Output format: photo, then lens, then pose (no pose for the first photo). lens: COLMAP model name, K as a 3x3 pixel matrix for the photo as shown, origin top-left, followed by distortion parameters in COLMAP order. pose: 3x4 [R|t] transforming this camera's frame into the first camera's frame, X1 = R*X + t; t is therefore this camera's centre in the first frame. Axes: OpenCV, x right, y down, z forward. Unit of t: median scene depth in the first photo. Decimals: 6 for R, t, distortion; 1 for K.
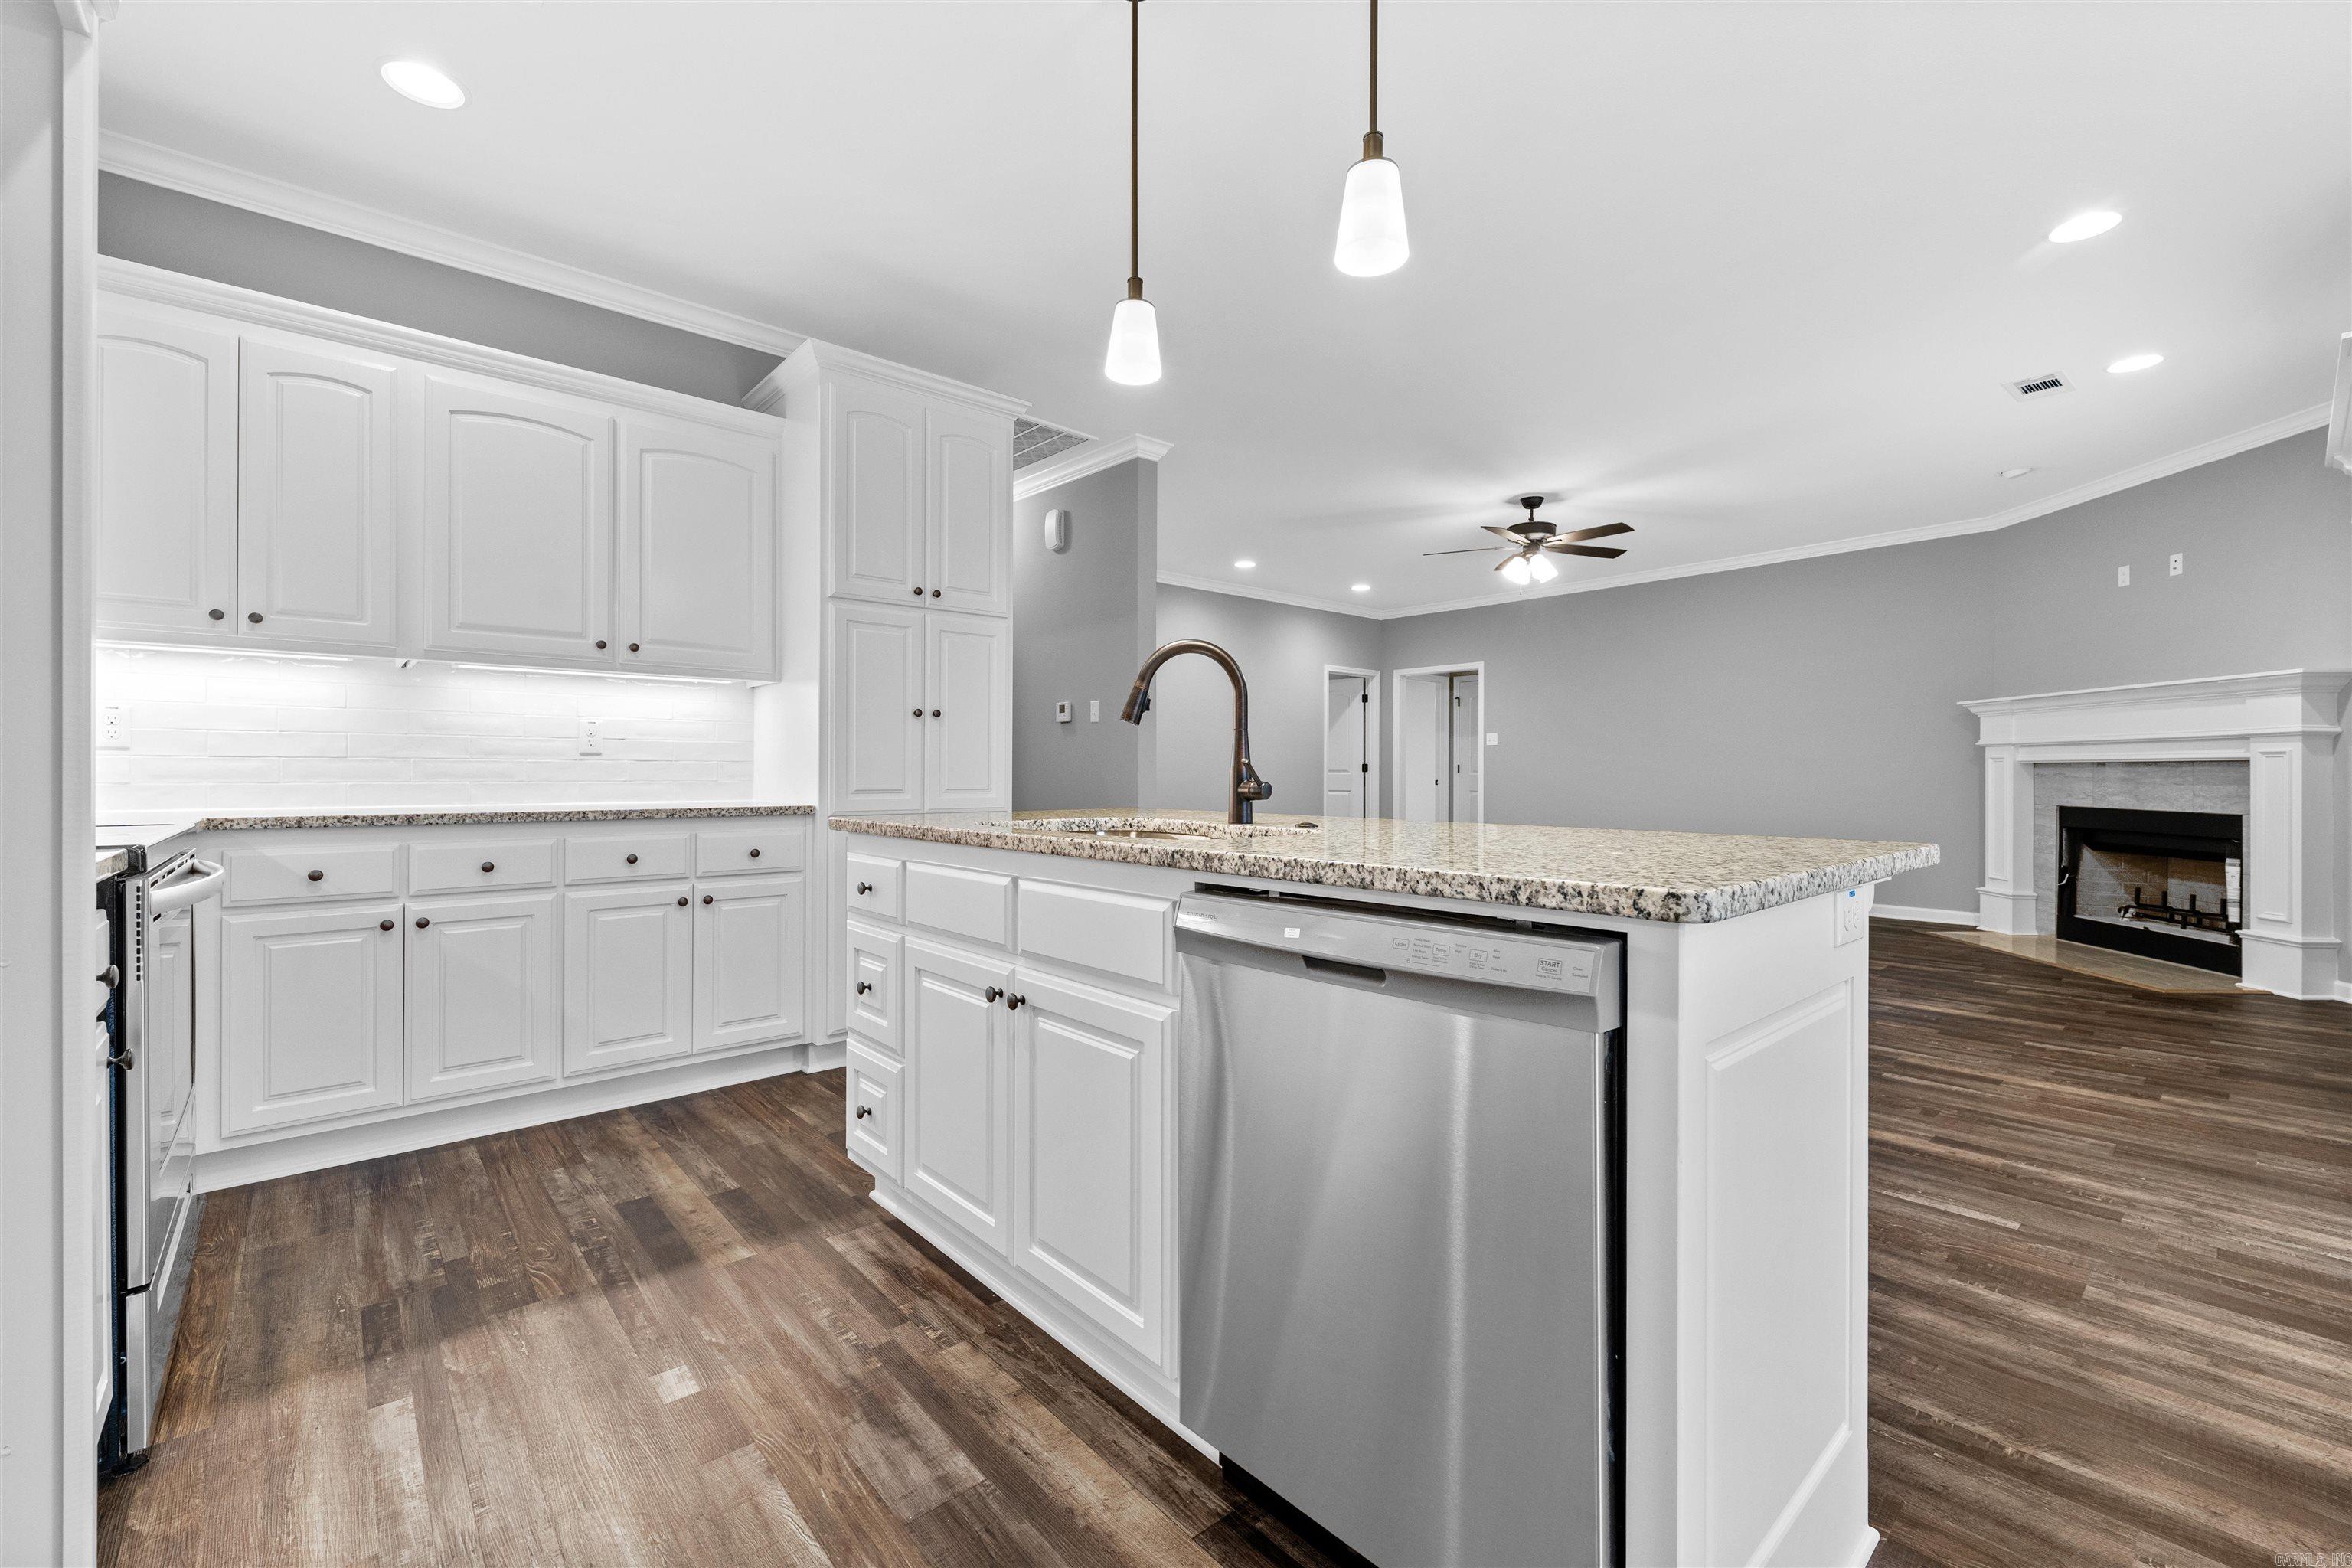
lens RADIAL K [[976.9, 0, 1176.0], [0, 976.9, 784.0], [0, 0, 1]] dist [0.000230, 0.000011]
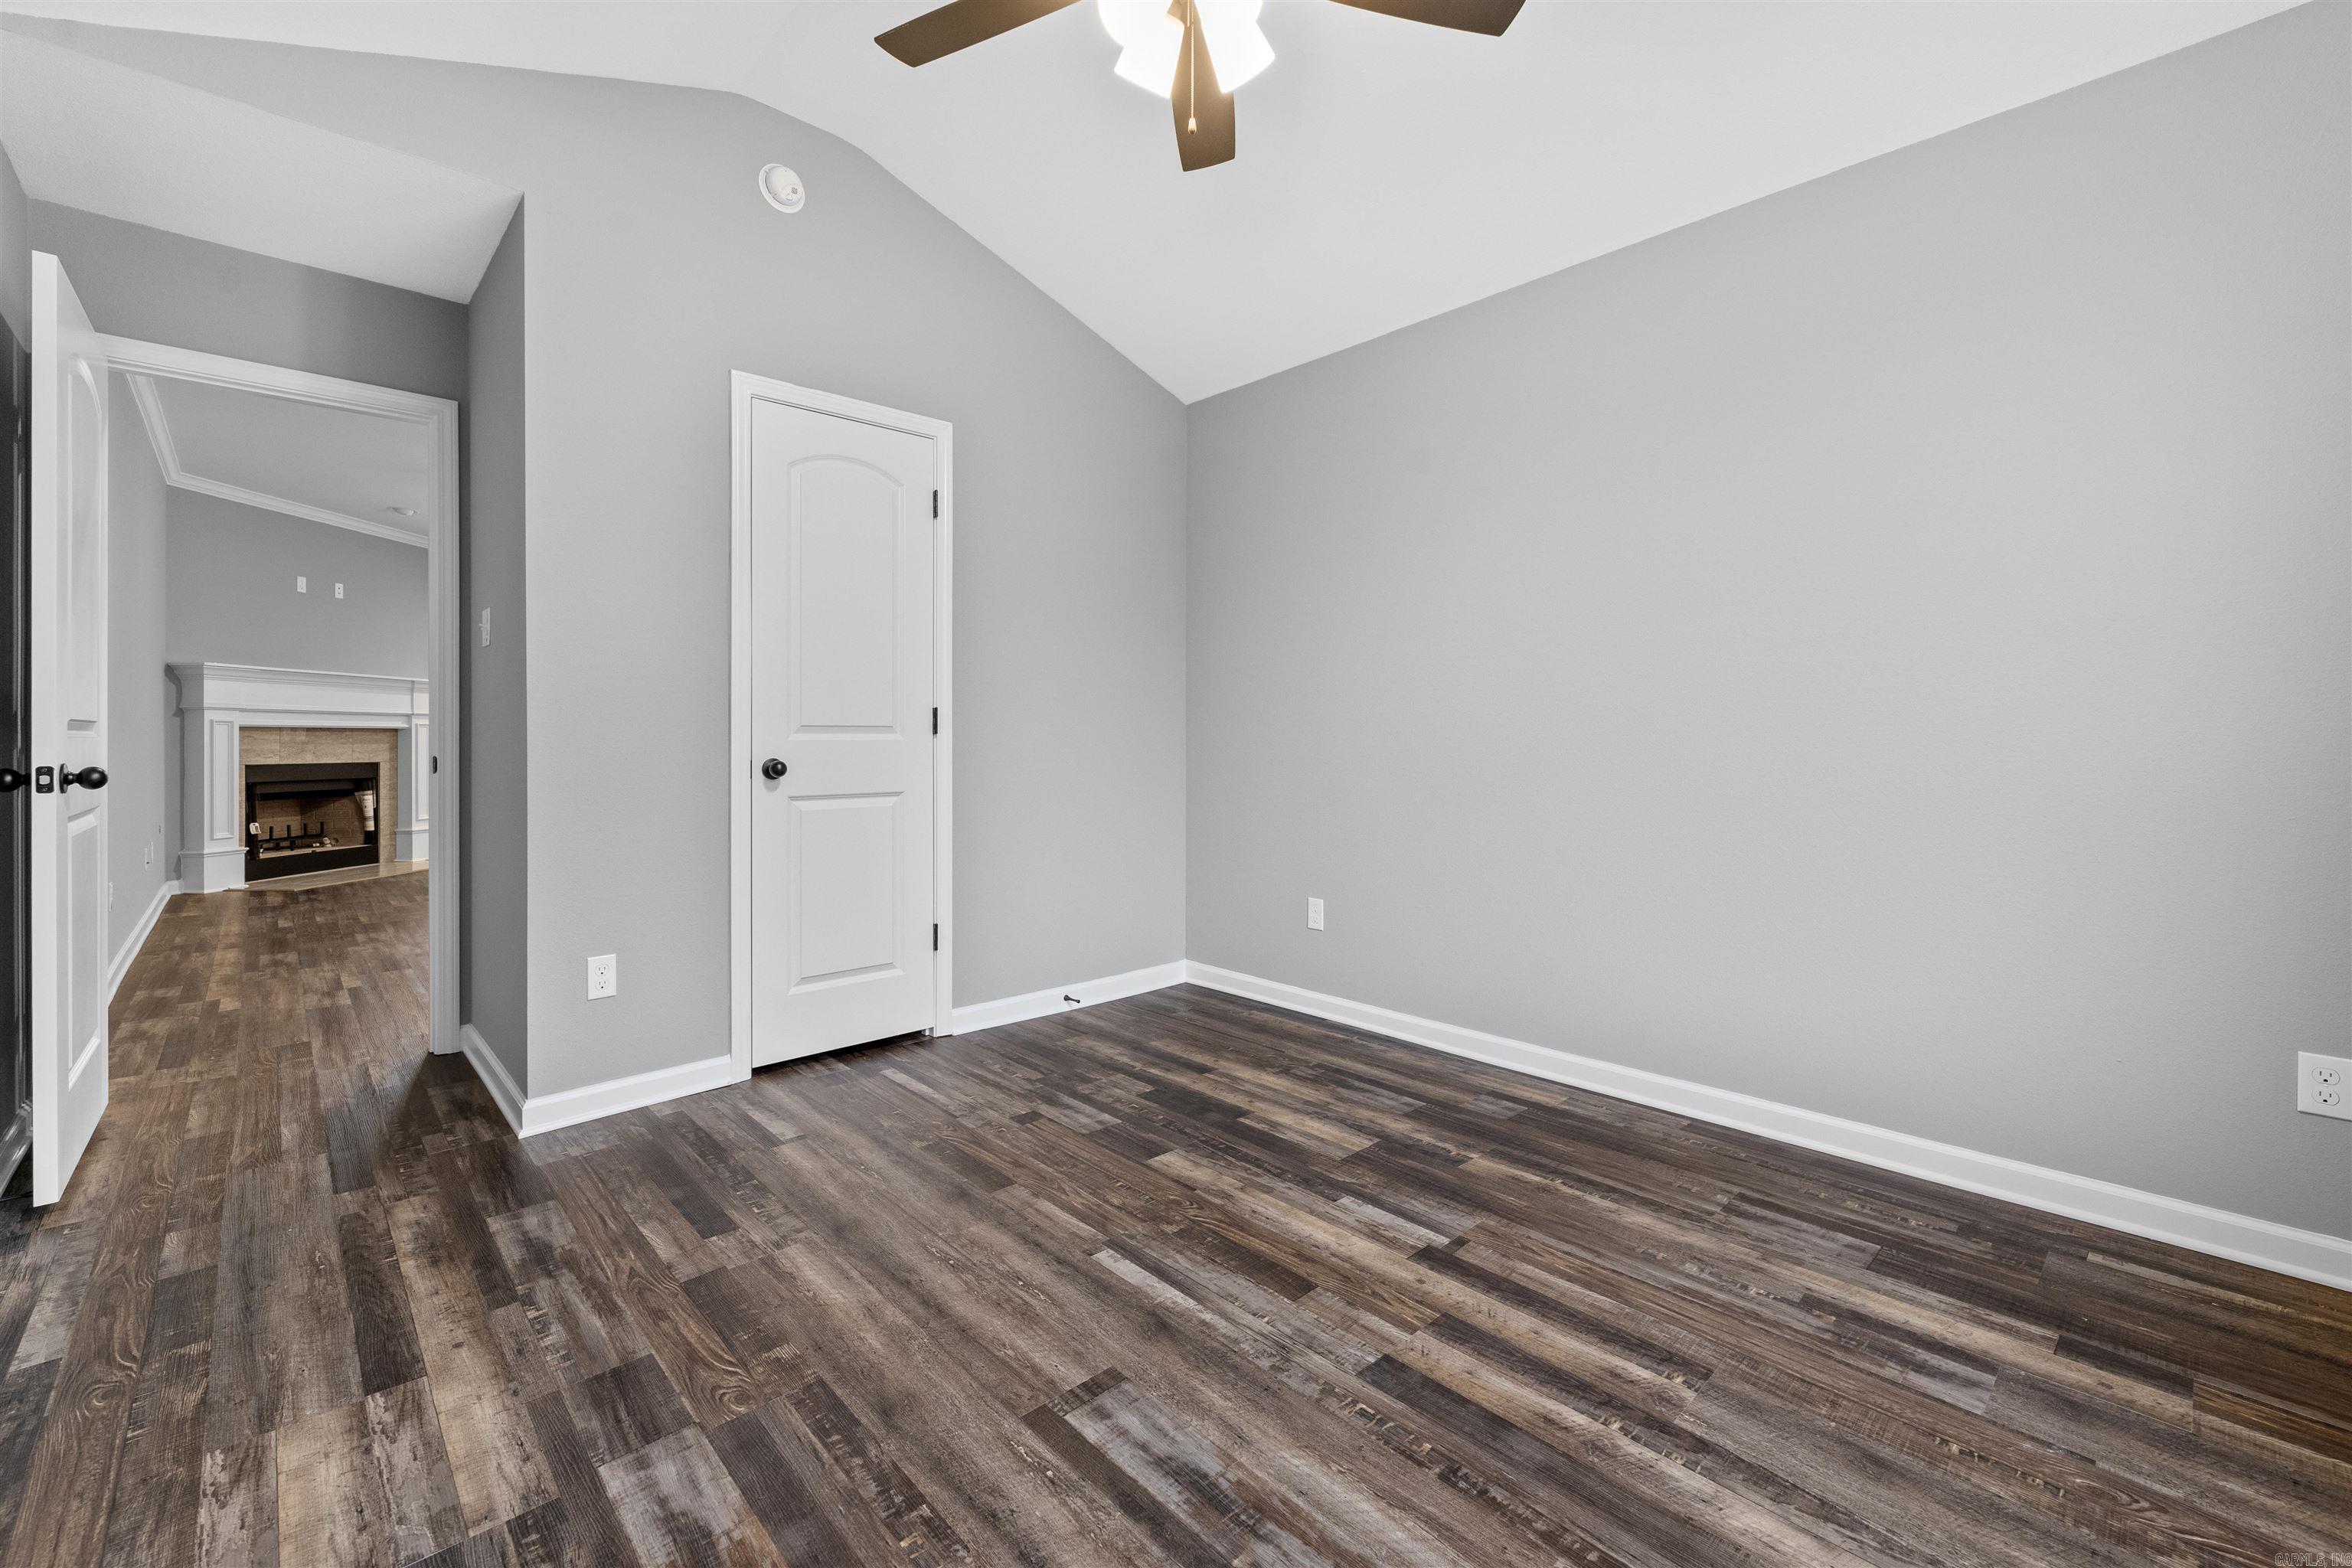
lens RADIAL K [[976.9, 0, 1176.0], [0, 976.9, 784.0], [0, 0, 1]] dist [0.000230, 0.000011]
pose [[-0.999699, -0.006669, -0.023626, -0.286686], [-0.006777, 0.999967, 0.004465, 0.032177], [0.023595, 0.004624, -0.999711, 2.046894]]
